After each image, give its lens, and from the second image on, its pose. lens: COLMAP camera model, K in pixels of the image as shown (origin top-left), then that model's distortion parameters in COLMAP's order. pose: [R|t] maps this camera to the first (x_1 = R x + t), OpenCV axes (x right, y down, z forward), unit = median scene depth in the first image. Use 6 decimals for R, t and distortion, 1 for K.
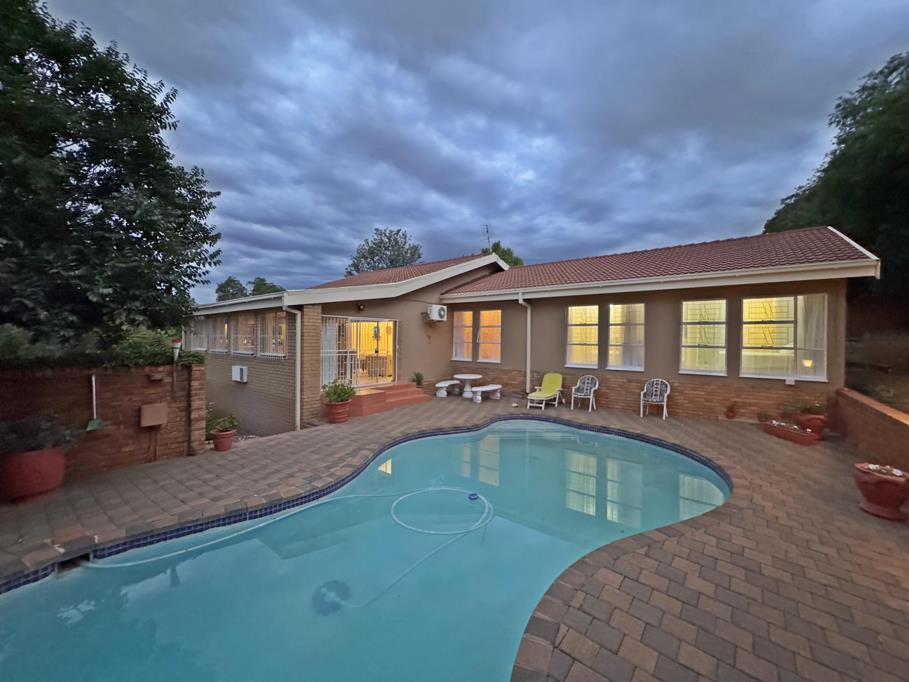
lens RADIAL K [[361.3, 0, 454.5], [0, 361.3, 341.0], [0, 0, 1]] dist [-0.000562, 0.000111]
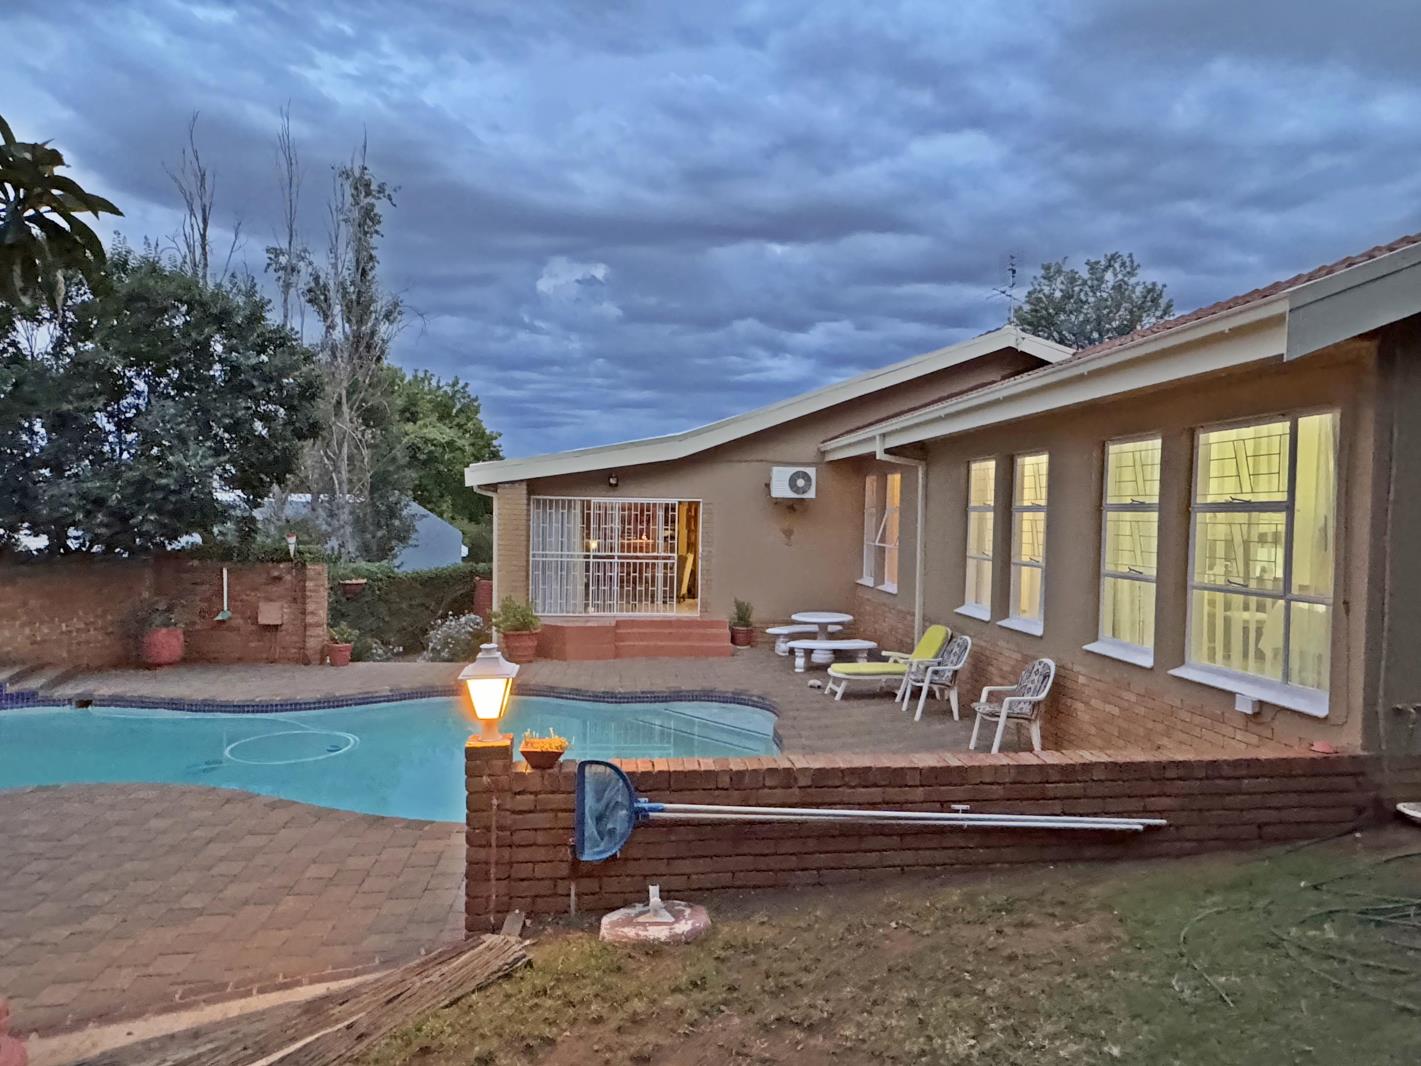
lens RADIAL K [[862.8, 0, 710.5], [0, 862.8, 533.0], [0, 0, 1]] dist [-0.005029, -0.000251]
pose [[0.699975, 0.016470, -0.713977, 1.009544], [-0.014245, 0.999857, 0.009098, -0.027658], [0.714025, 0.003802, 0.700110, 0.152426]]
